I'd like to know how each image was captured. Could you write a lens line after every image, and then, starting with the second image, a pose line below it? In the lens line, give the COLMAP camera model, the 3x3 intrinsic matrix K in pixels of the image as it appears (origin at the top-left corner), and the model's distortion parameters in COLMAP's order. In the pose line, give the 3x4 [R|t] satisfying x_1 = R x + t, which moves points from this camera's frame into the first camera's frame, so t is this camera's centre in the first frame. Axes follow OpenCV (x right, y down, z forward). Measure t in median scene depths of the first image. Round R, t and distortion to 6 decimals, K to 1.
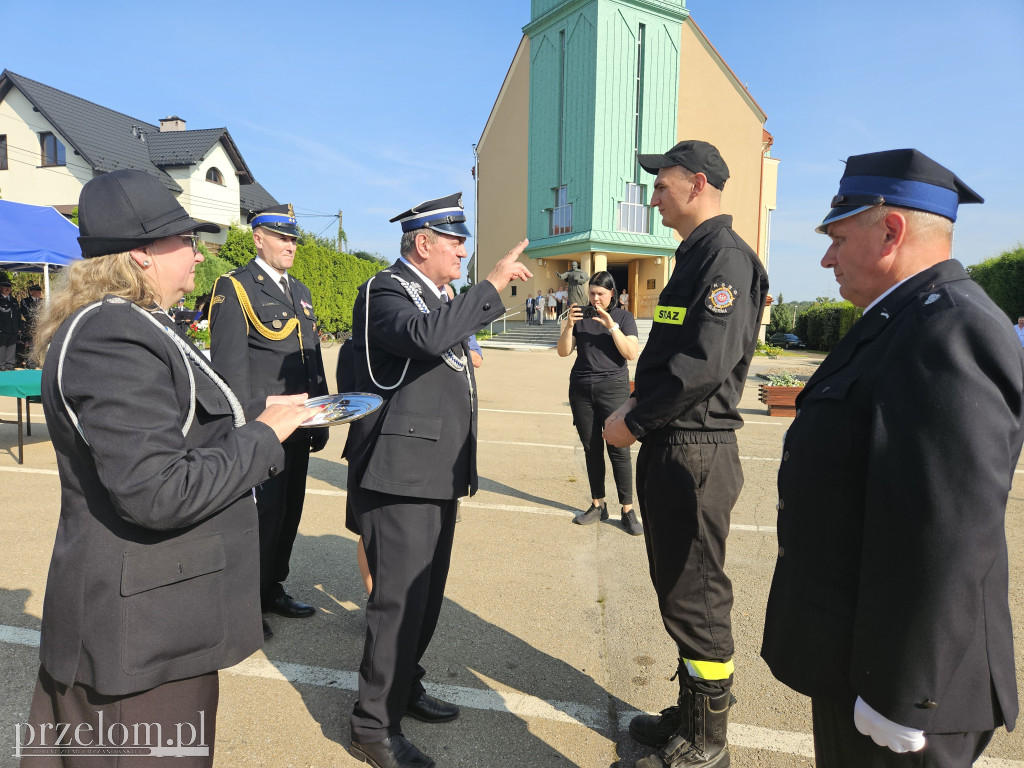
lens RADIAL K [[680.0, 0, 512.0], [0, 680.0, 384.0], [0, 0, 1]] dist [0.054588, -0.054336]
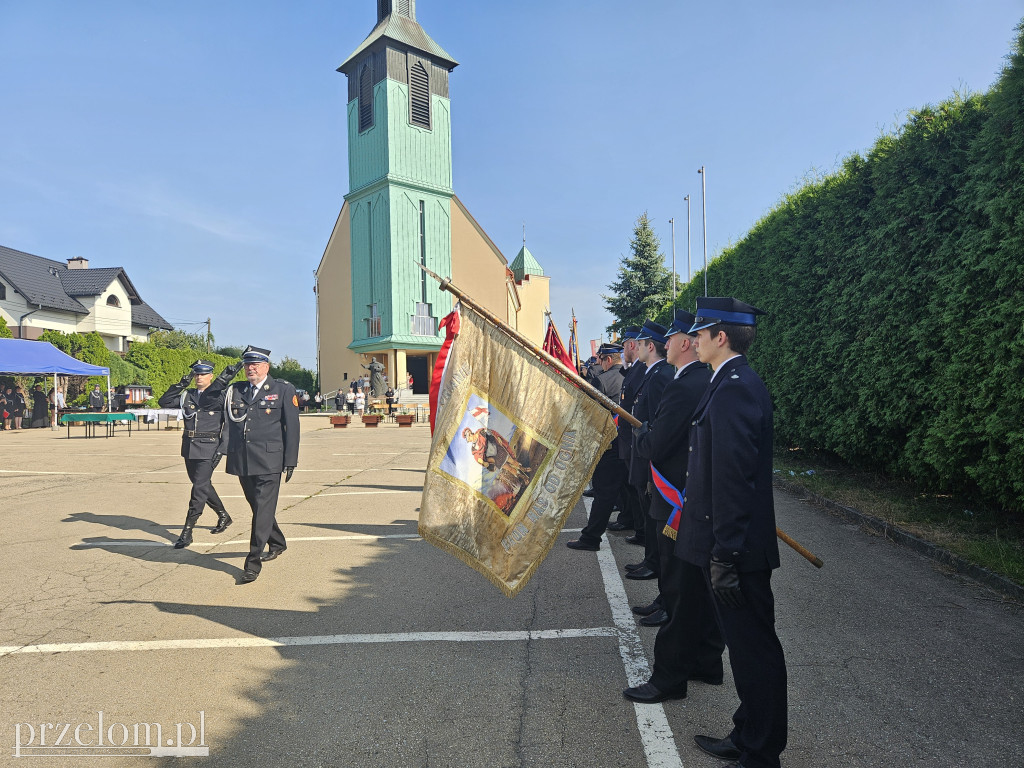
lens RADIAL K [[685.1, 0, 513.0], [0, 685.1, 399.1], [0, 0, 1]] dist [0.061591, -0.053257]
pose [[0.985073, -0.031491, 0.169231, 0.114215], [0.047592, 0.994626, -0.091944, 0.059294], [-0.165427, 0.098626, 0.981278, -0.469784]]
